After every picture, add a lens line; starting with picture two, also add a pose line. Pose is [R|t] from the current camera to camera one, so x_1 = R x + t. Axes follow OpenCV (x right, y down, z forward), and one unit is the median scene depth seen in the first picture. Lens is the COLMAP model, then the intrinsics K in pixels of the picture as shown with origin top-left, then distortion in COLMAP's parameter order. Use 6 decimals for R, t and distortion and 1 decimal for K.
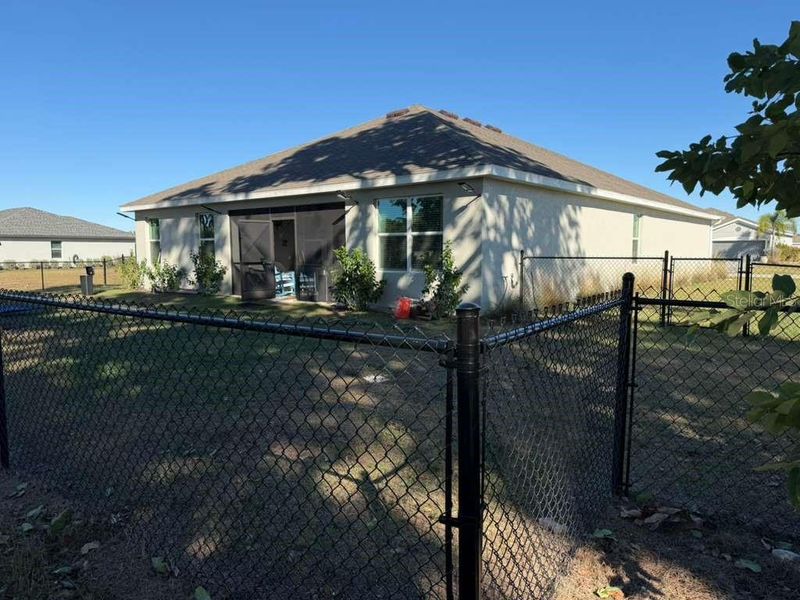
lens RADIAL K [[577.6, 0, 400.0], [0, 577.6, 300.0], [0, 0, 1]] dist [0.003402, -0.000904]
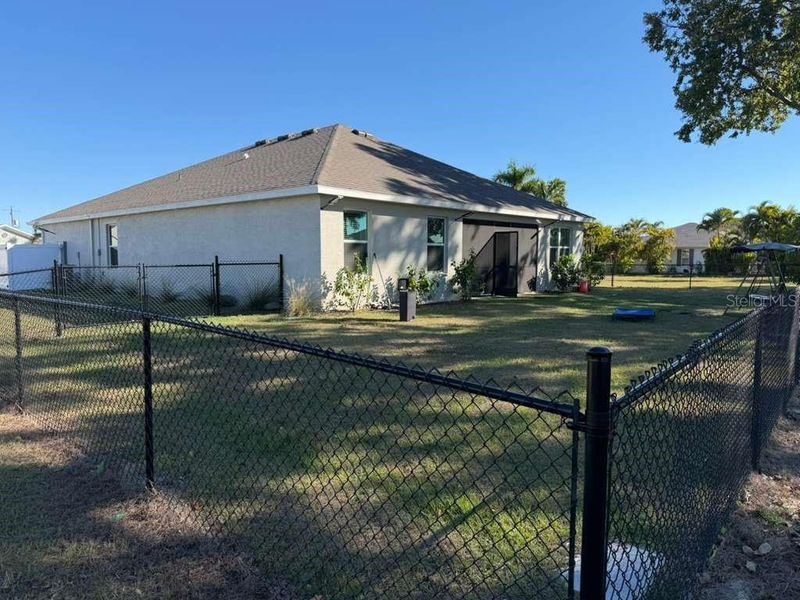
lens RADIAL K [[577.6, 0, 400.0], [0, 577.6, 300.0], [0, 0, 1]] dist [0.003402, -0.000904]
pose [[0.020552, -0.075425, 0.996940, -1.471508], [0.086273, 0.993565, 0.073391, -0.104391], [-0.996060, 0.084501, 0.026927, 1.203829]]
